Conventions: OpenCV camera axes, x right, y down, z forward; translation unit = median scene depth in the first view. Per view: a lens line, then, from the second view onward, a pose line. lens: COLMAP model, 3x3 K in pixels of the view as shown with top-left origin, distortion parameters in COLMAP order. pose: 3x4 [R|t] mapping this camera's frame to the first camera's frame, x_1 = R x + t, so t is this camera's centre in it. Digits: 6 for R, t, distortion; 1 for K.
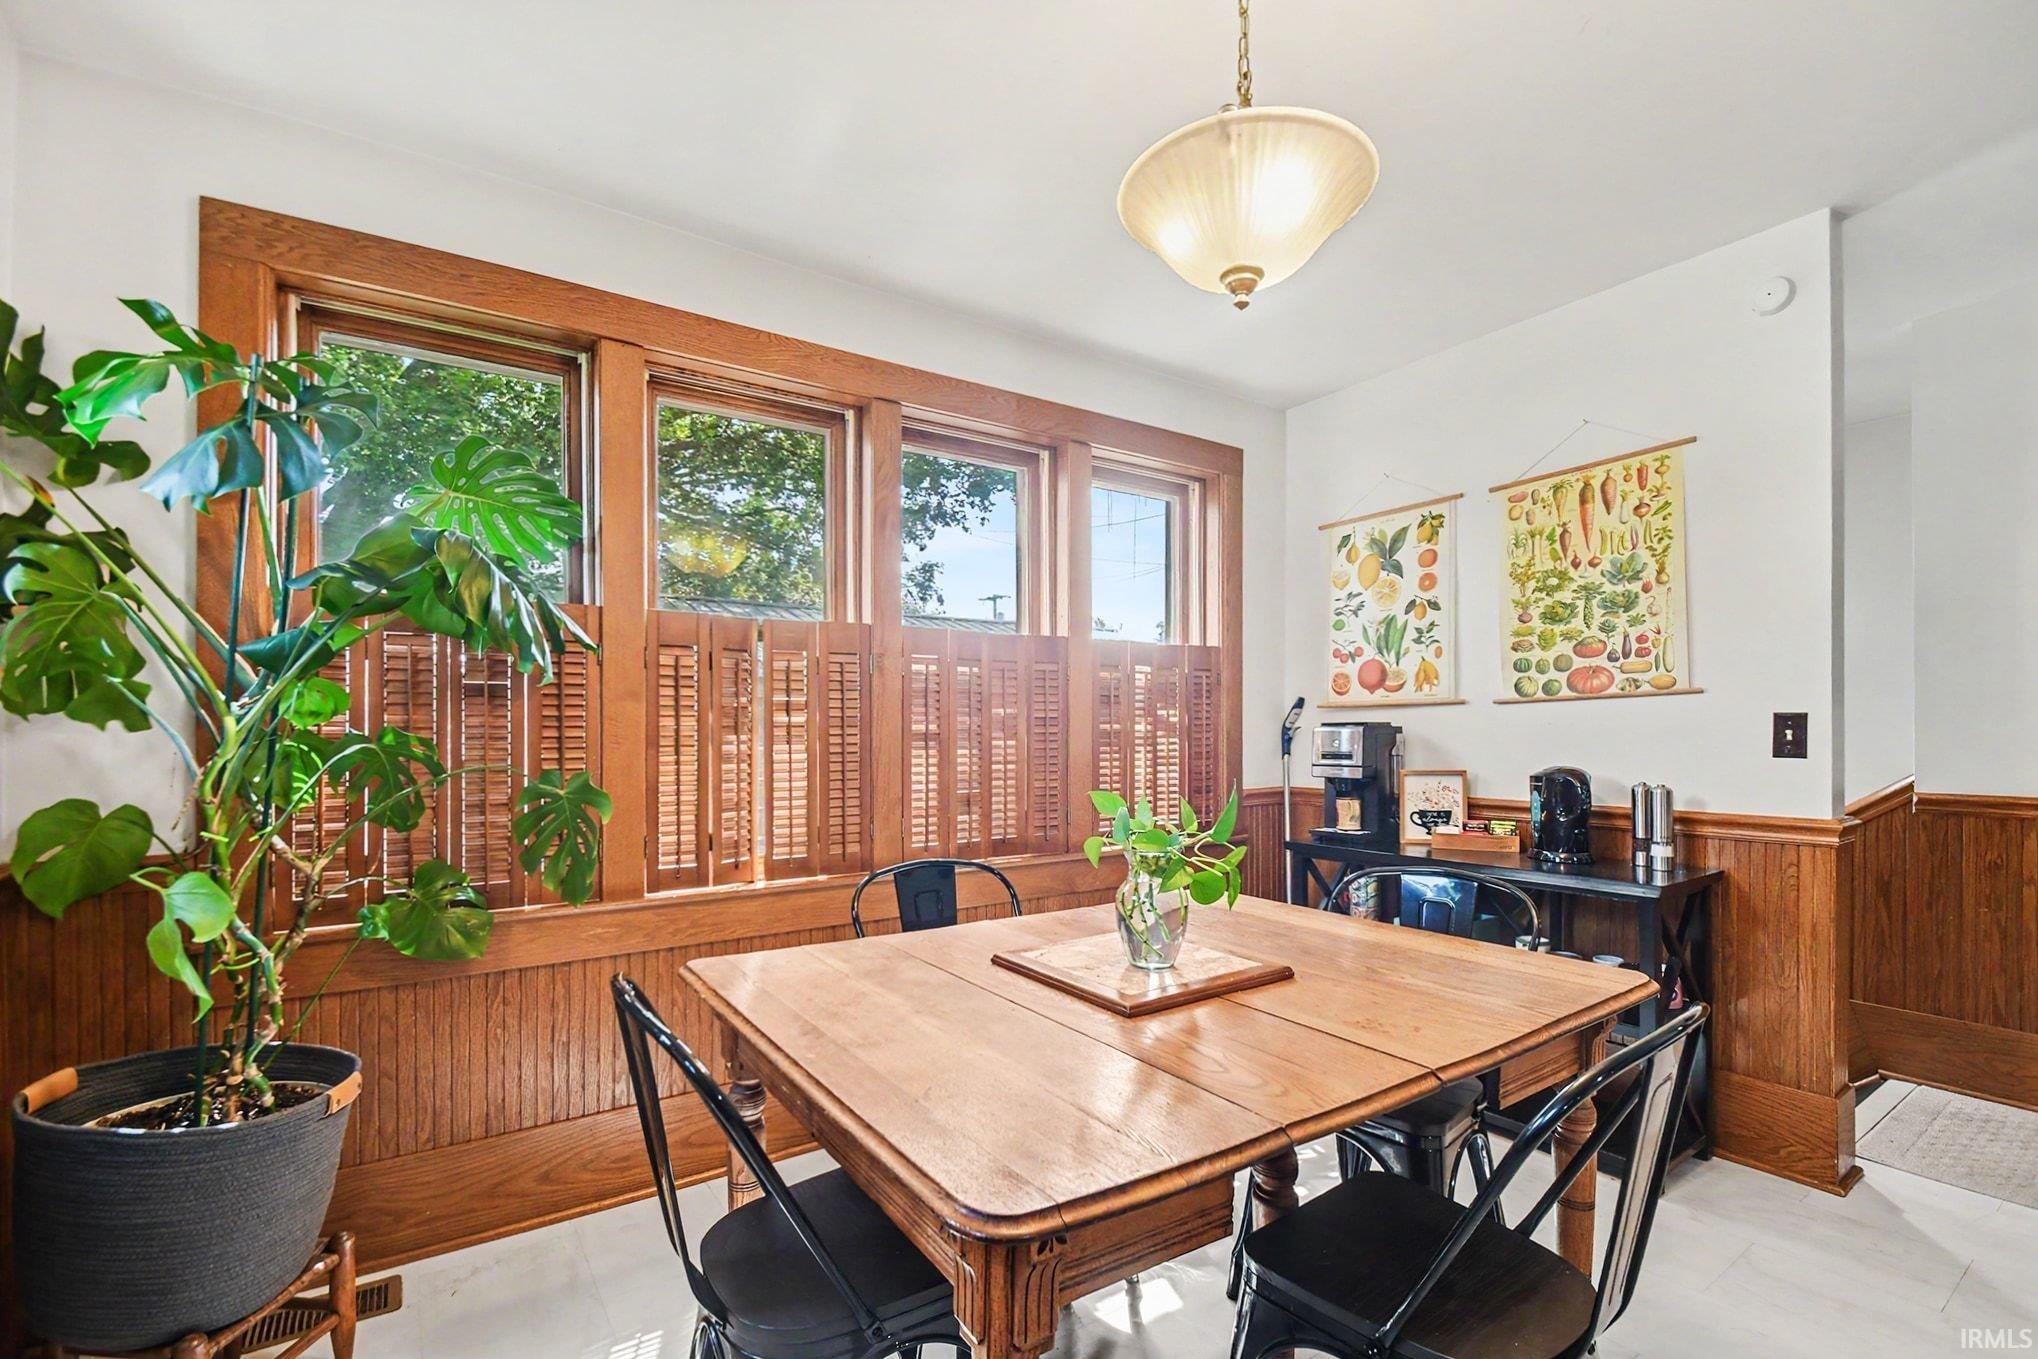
lens RADIAL K [[893.6, 0, 1022.1], [0, 893.6, 737.5], [0, 0, 1]] dist [-0.001233, -0.000171]
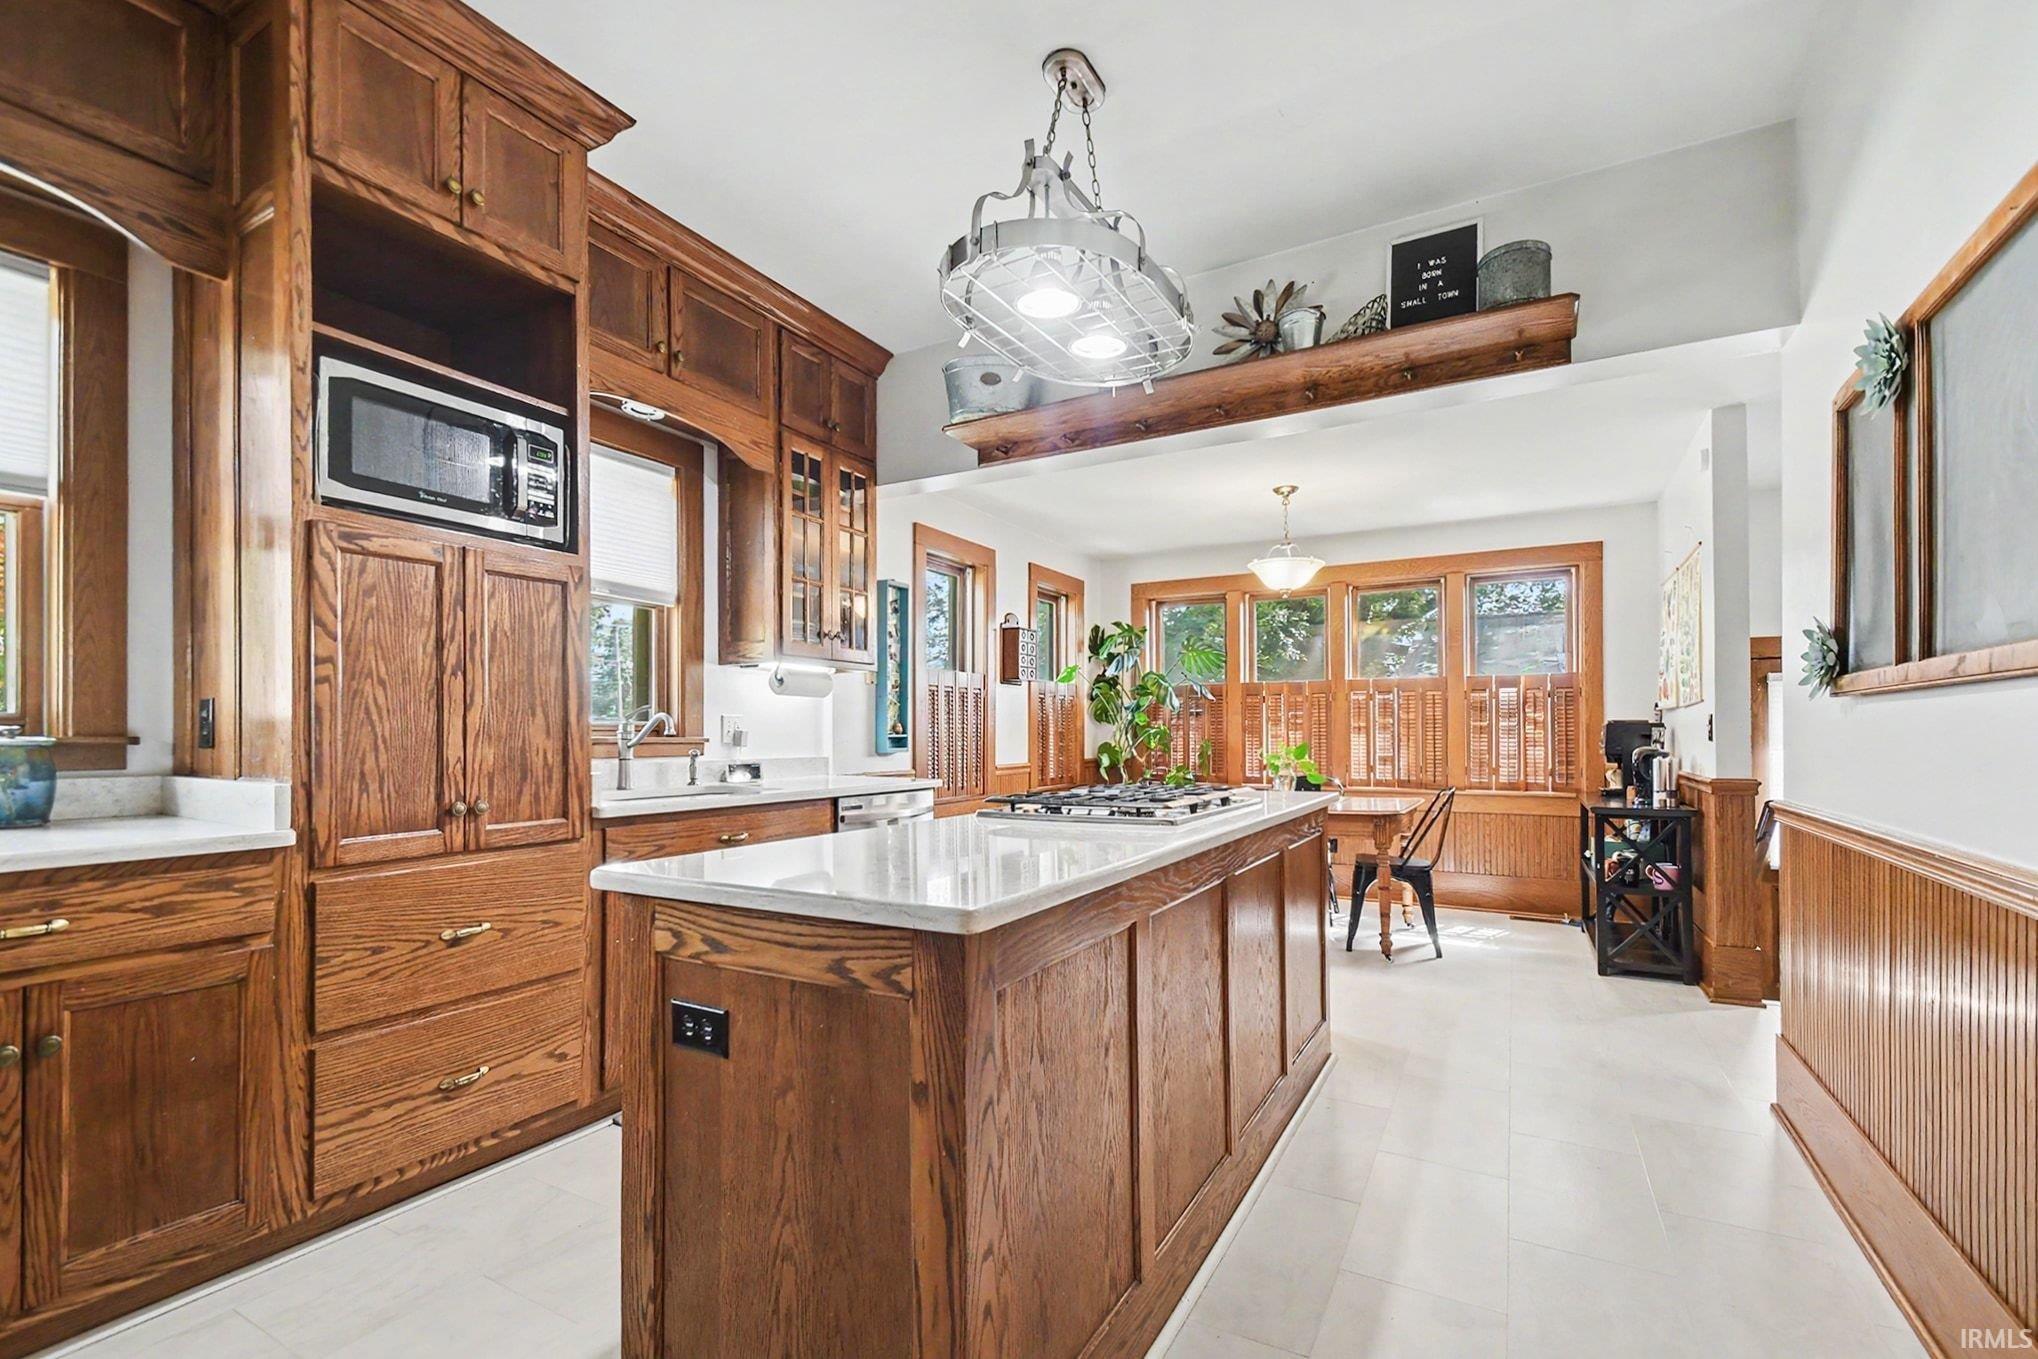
lens RADIAL K [[914.2, 0, 1018.8], [0, 914.2, 728.0], [0, 0, 1]] dist [0.033259, -0.000142]
pose [[0.451531, 0.000161, -0.892256, 1.827341], [-0.003712, 0.999992, -0.001698, 0.007722], [0.892248, 0.004079, 0.451528, -0.923871]]
